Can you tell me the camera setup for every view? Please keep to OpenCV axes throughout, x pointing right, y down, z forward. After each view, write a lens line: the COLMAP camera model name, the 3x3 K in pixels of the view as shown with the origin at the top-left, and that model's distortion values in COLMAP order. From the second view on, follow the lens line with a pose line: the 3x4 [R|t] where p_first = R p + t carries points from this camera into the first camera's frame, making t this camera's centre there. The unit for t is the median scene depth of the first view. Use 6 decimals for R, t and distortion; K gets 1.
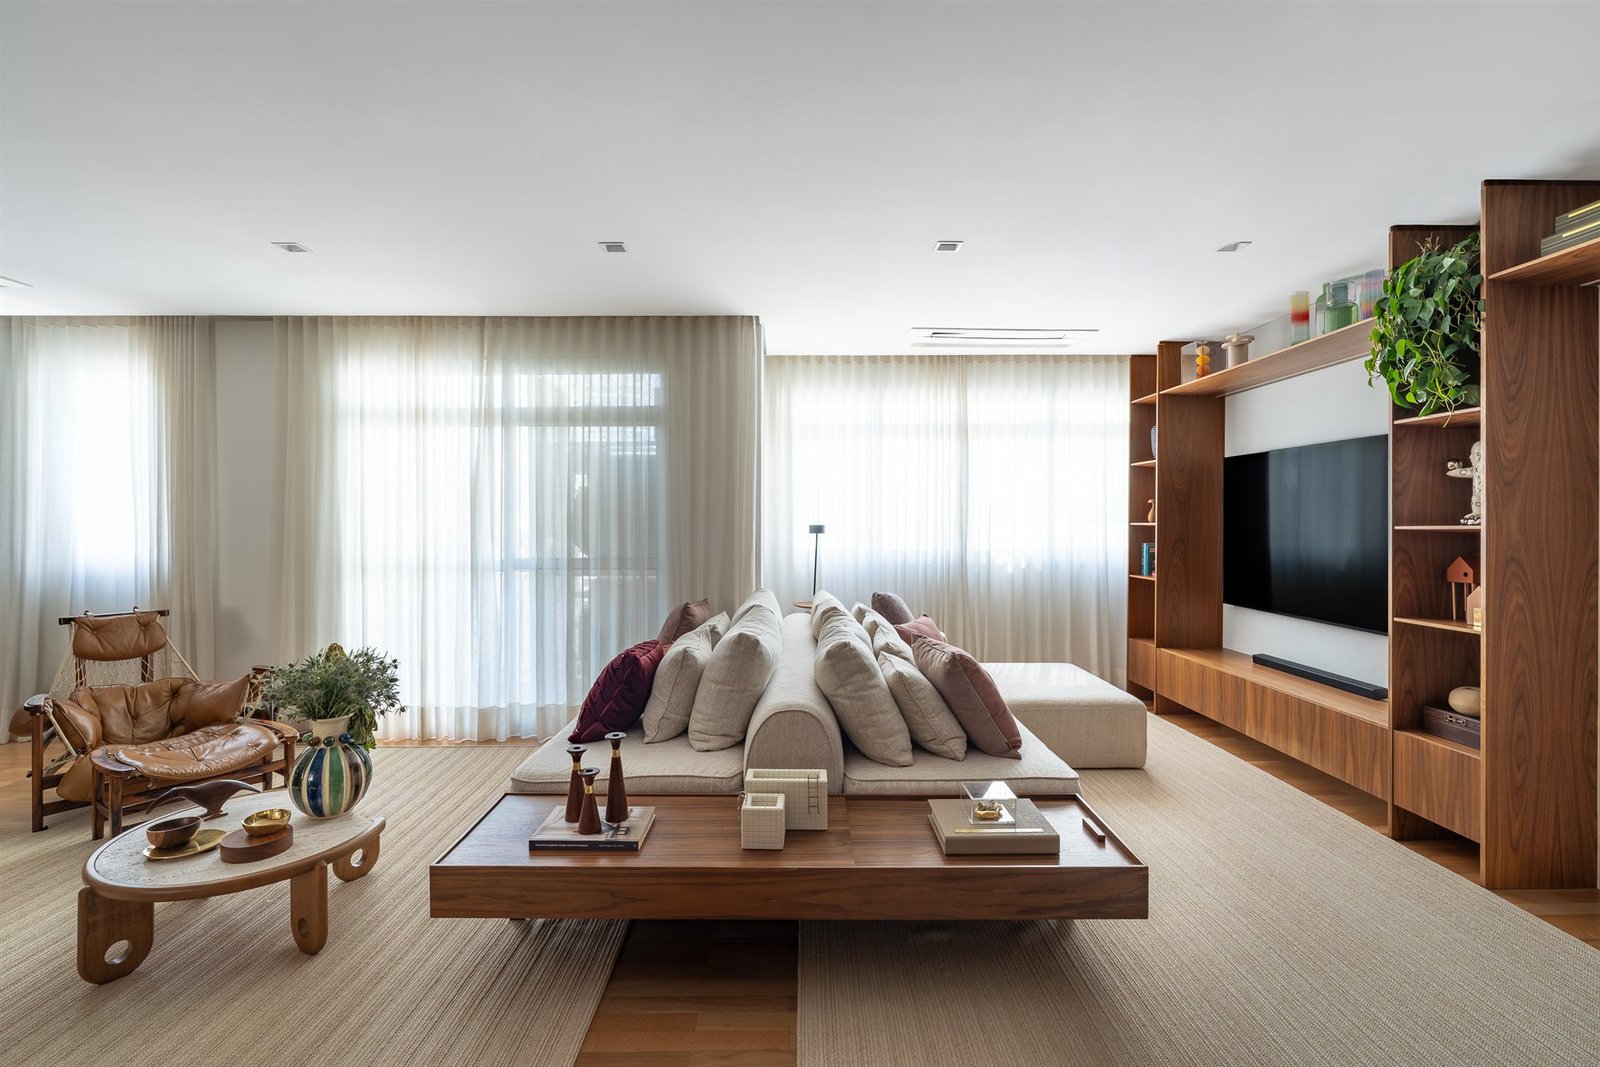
lens RADIAL K [[798.7, 0, 800.0], [0, 798.7, 533.5], [0, 0, 1]] dist [0.006356, 0.000911]
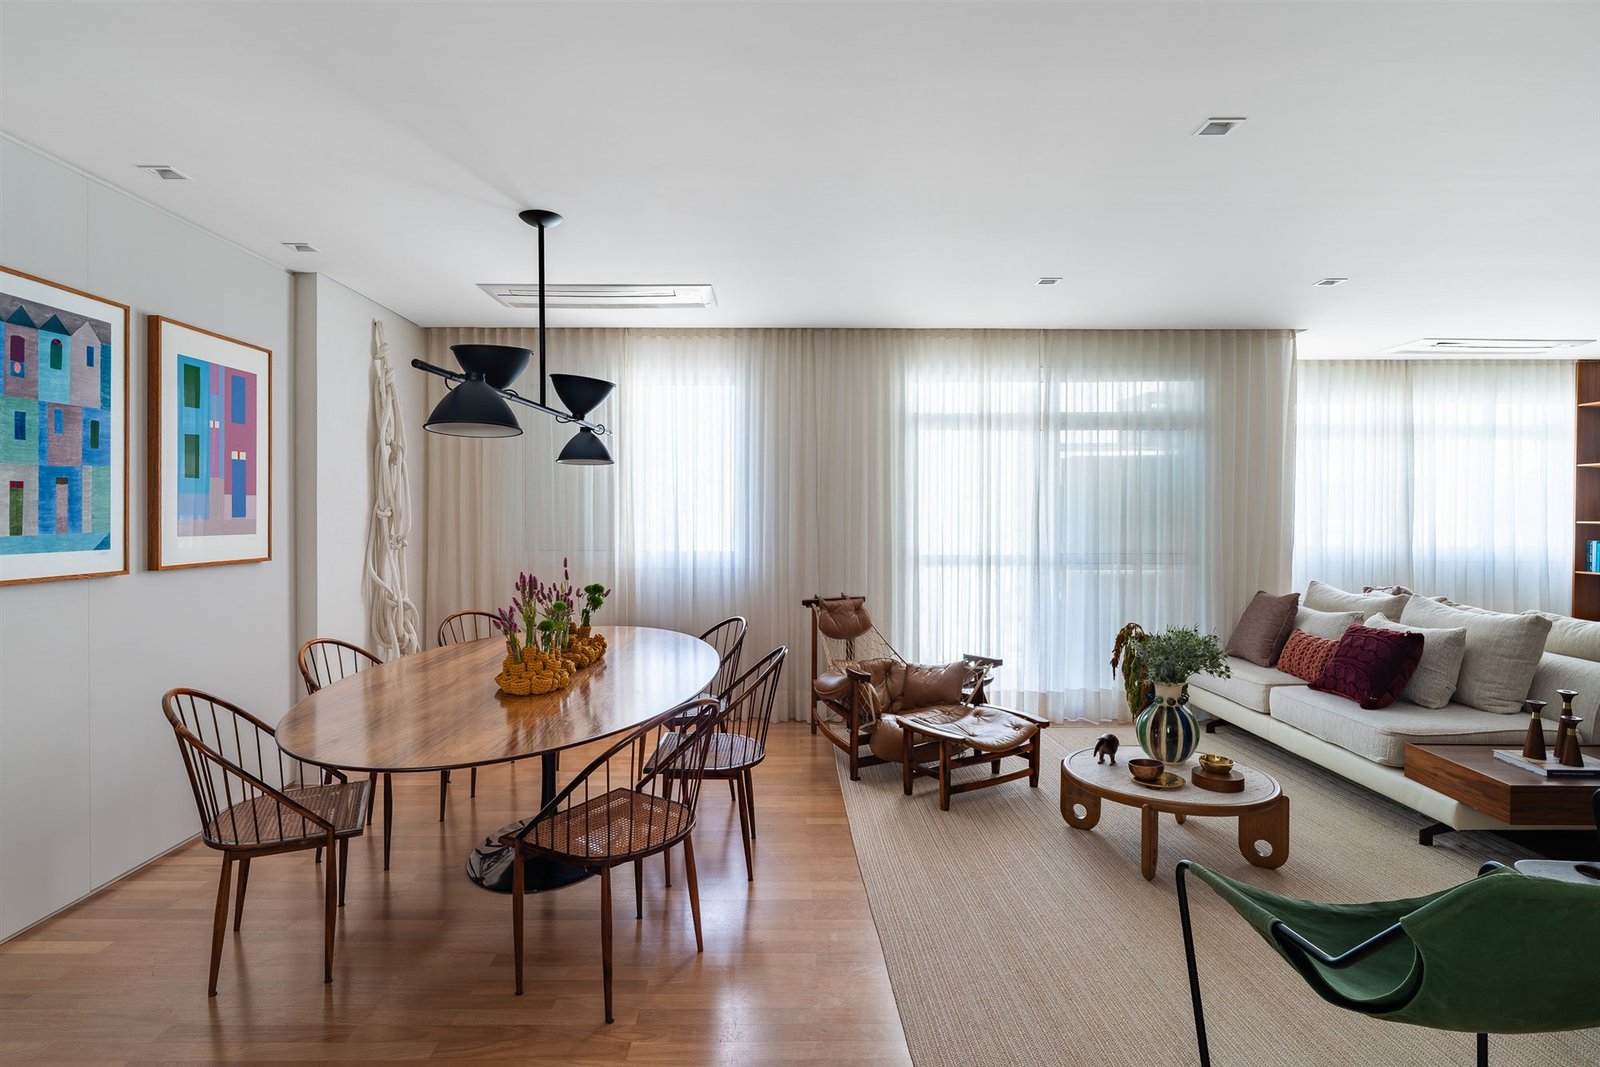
lens RADIAL K [[864.7, 0, 800.0], [0, 864.7, 533.5], [0, 0, 1]] dist [0.001447, 0.000992]
pose [[0.999791, 0.001807, -0.020352, -0.699056], [-0.001908, 0.999986, -0.004904, 0.012794], [0.020343, 0.004942, 0.999781, -0.176242]]
